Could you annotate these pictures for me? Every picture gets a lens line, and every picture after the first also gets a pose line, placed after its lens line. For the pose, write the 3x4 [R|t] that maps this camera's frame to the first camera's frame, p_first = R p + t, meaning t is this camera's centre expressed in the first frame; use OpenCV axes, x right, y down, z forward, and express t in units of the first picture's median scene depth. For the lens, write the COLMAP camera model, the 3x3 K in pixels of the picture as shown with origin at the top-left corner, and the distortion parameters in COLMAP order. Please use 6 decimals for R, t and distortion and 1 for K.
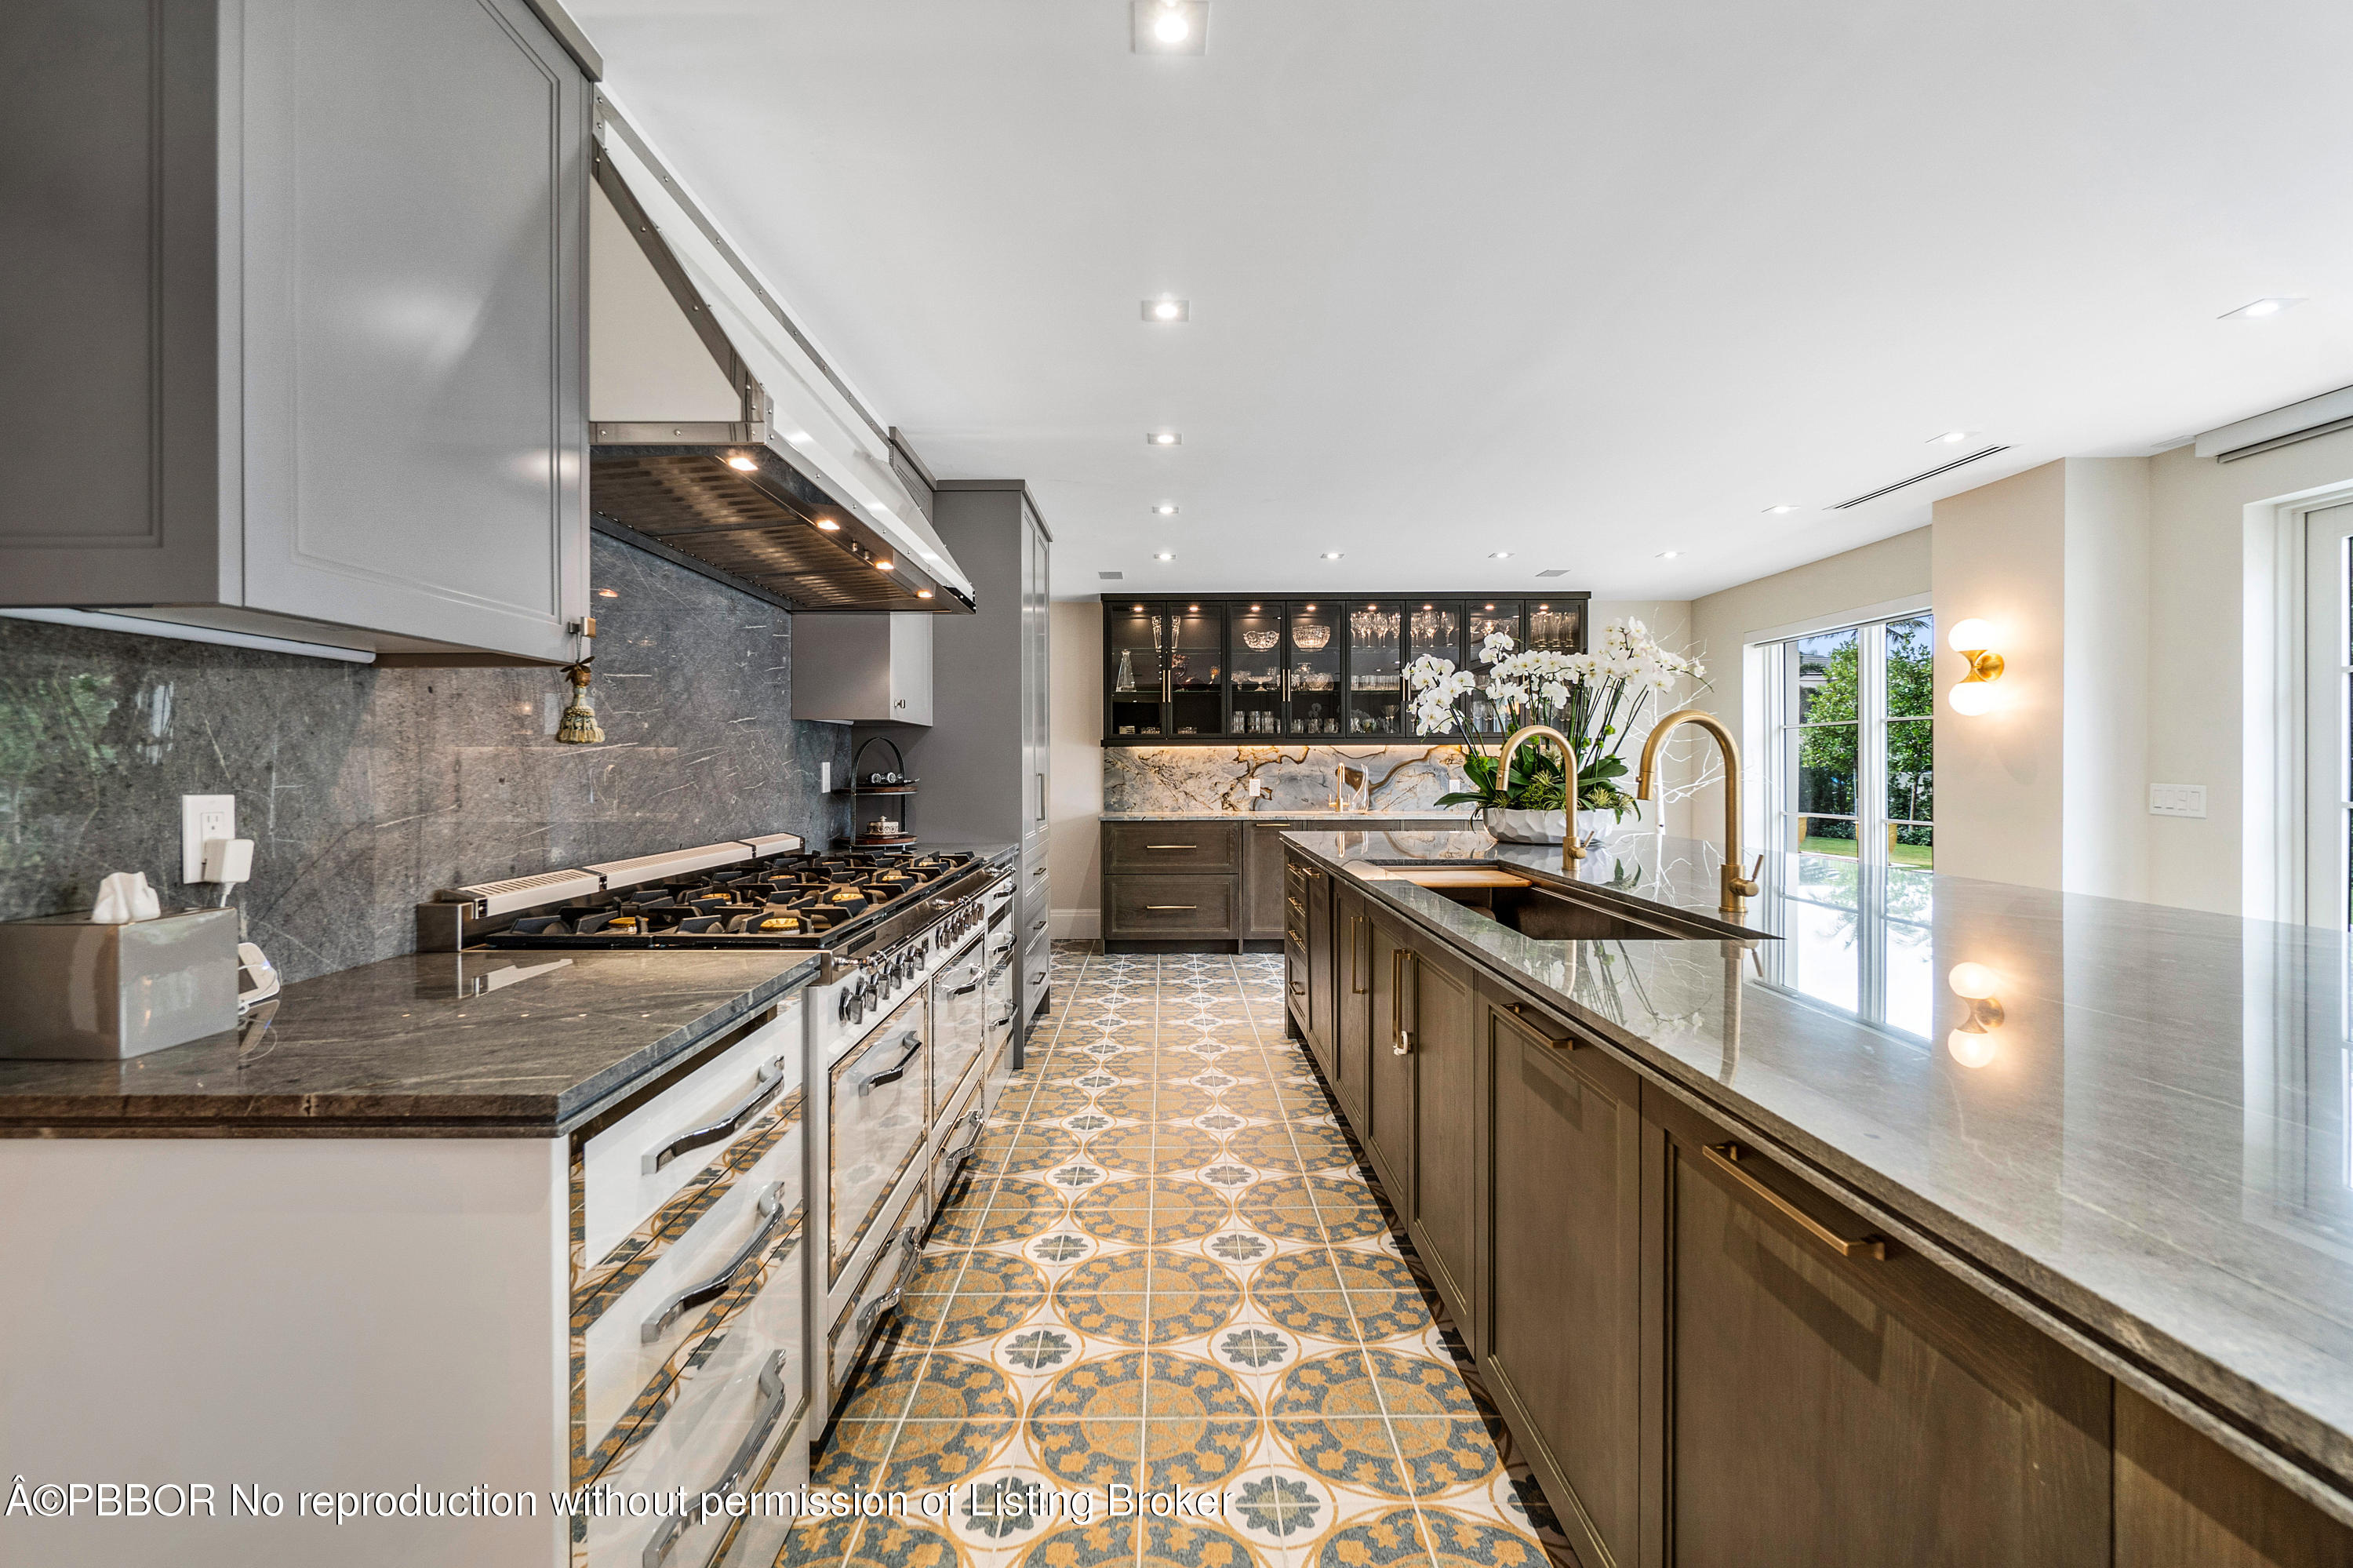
lens RADIAL K [[1027.4, 0, 1171.5], [0, 1027.4, 770.5], [0, 0, 1]] dist [-0.002481, 0.000287]
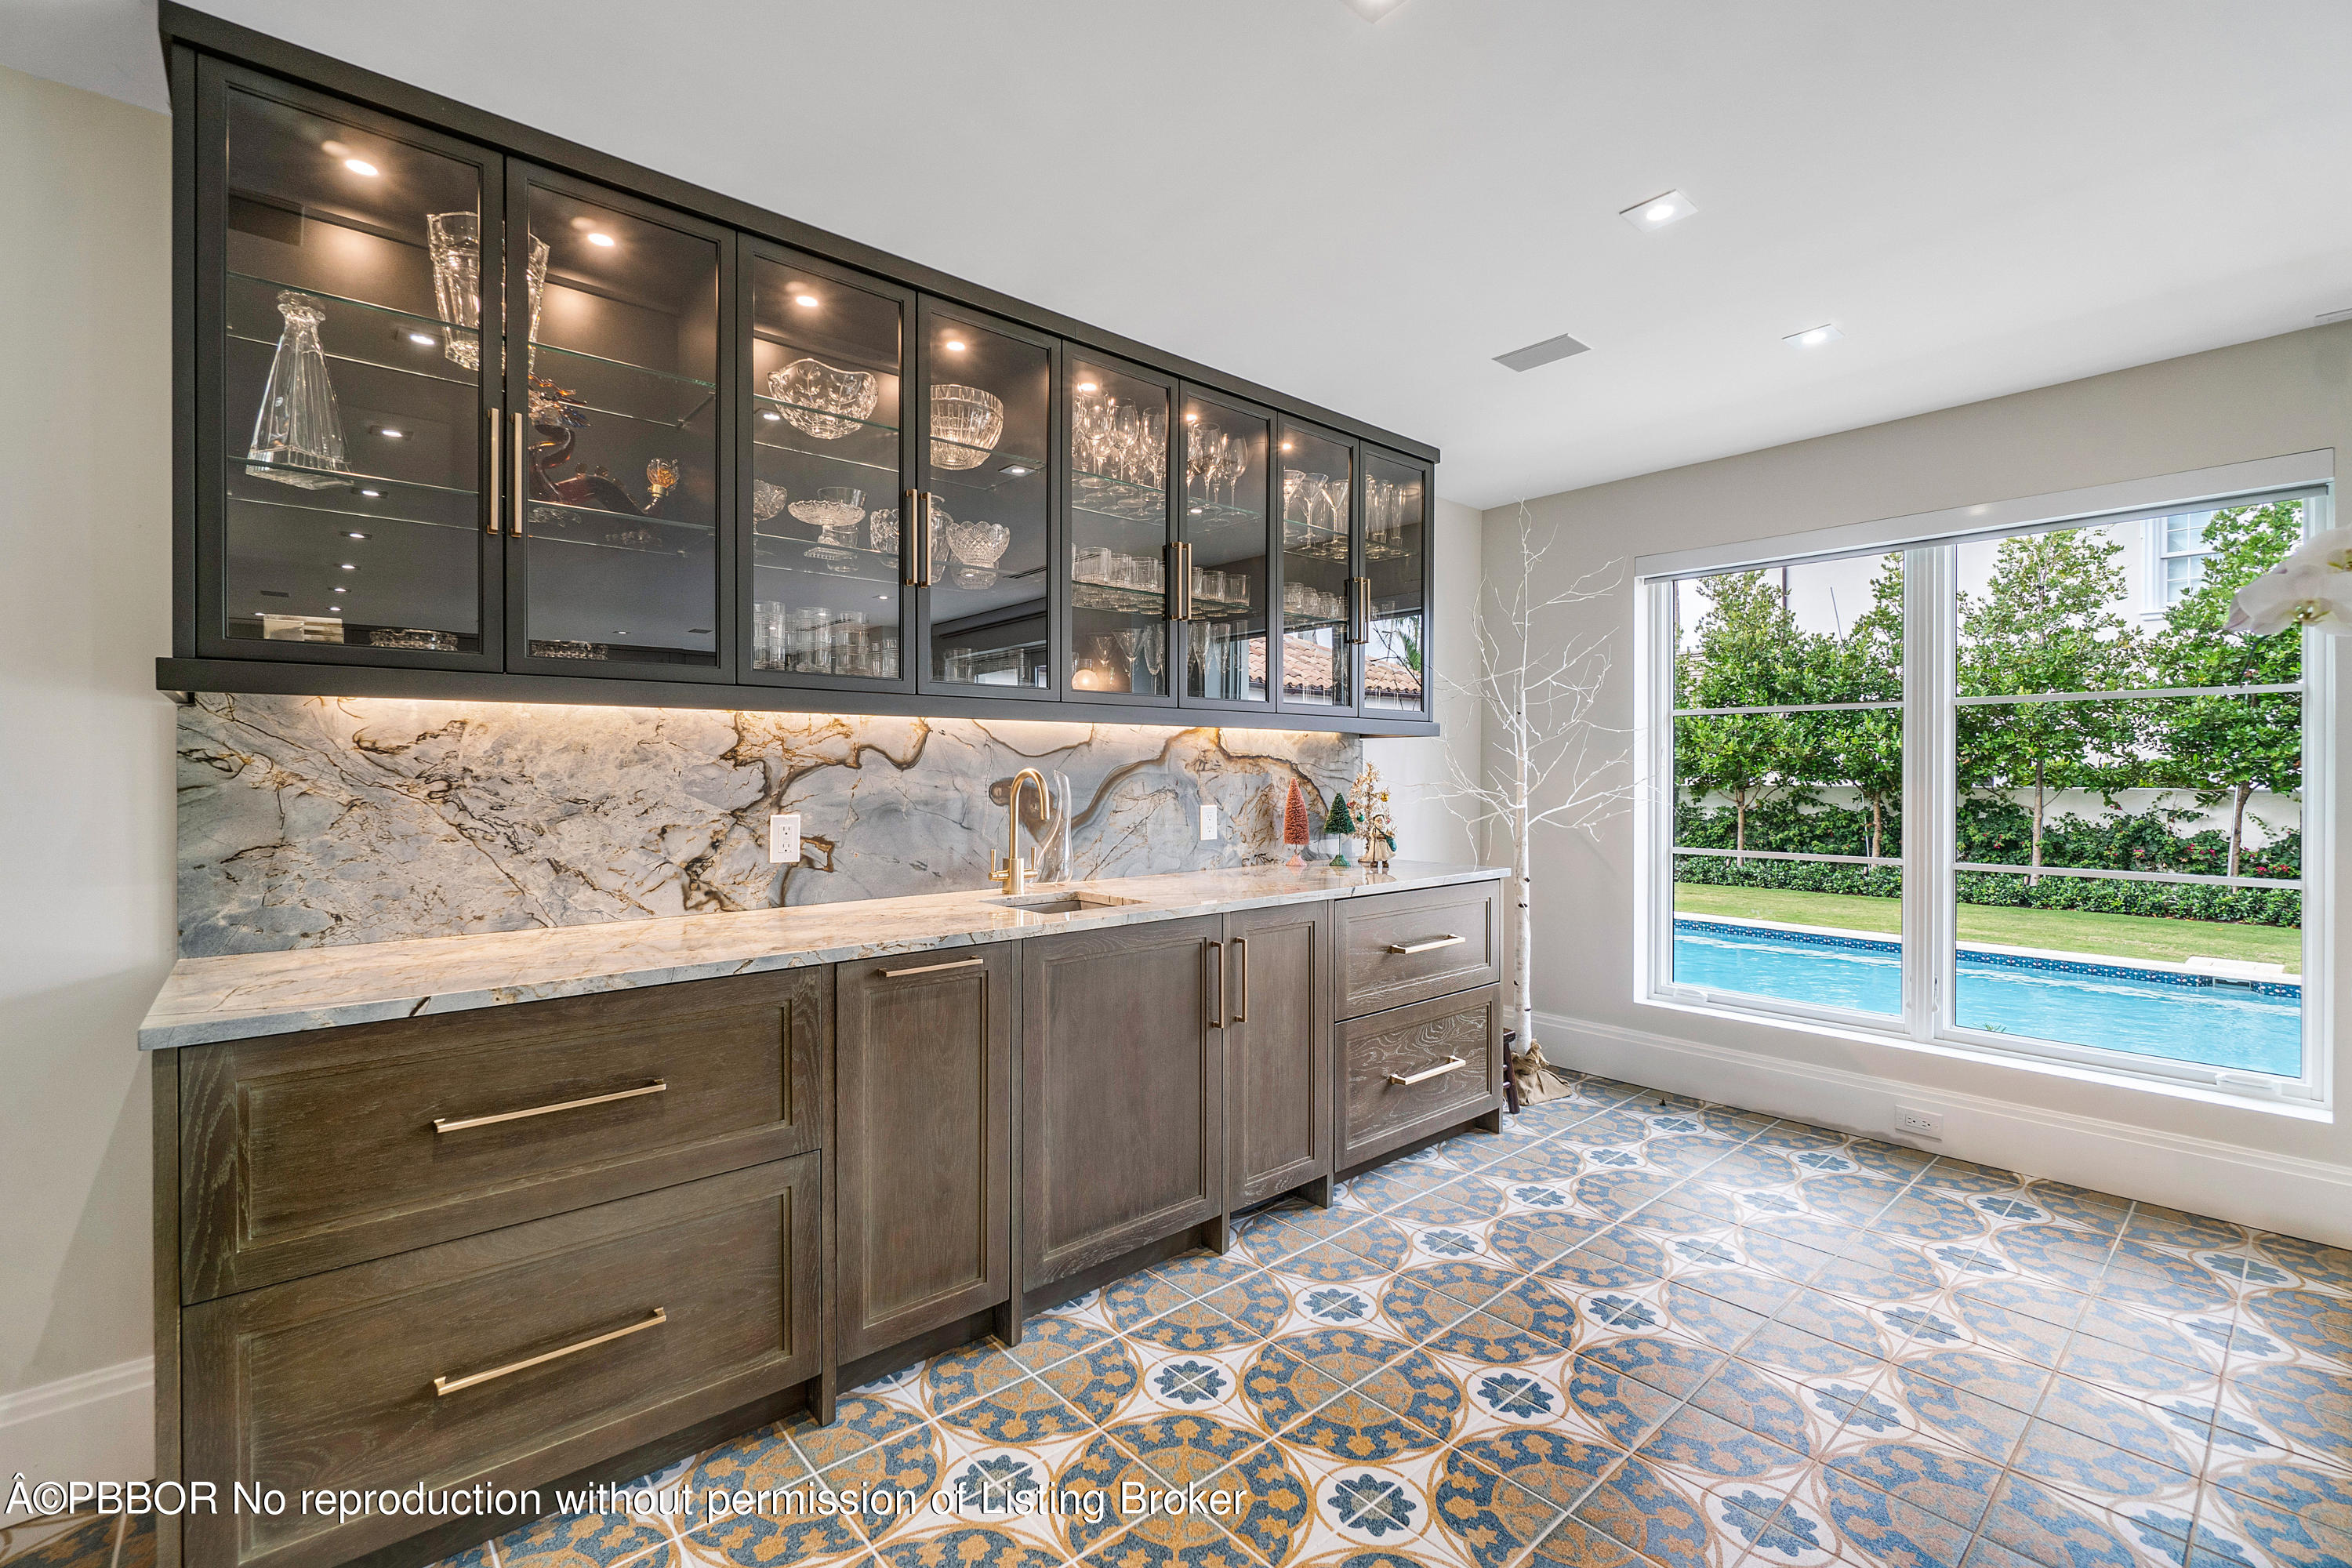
lens RADIAL K [[1026.9, 0, 1162.1], [0, 1026.9, 774.7], [0, 0, 1]] dist [-0.002481, 0.000287]
pose [[0.757476, 0.001633, 0.652861, -0.046734], [0.001170, 0.999992, -0.003858, -0.002944], [-0.652862, 0.003686, 0.757468, 0.661360]]
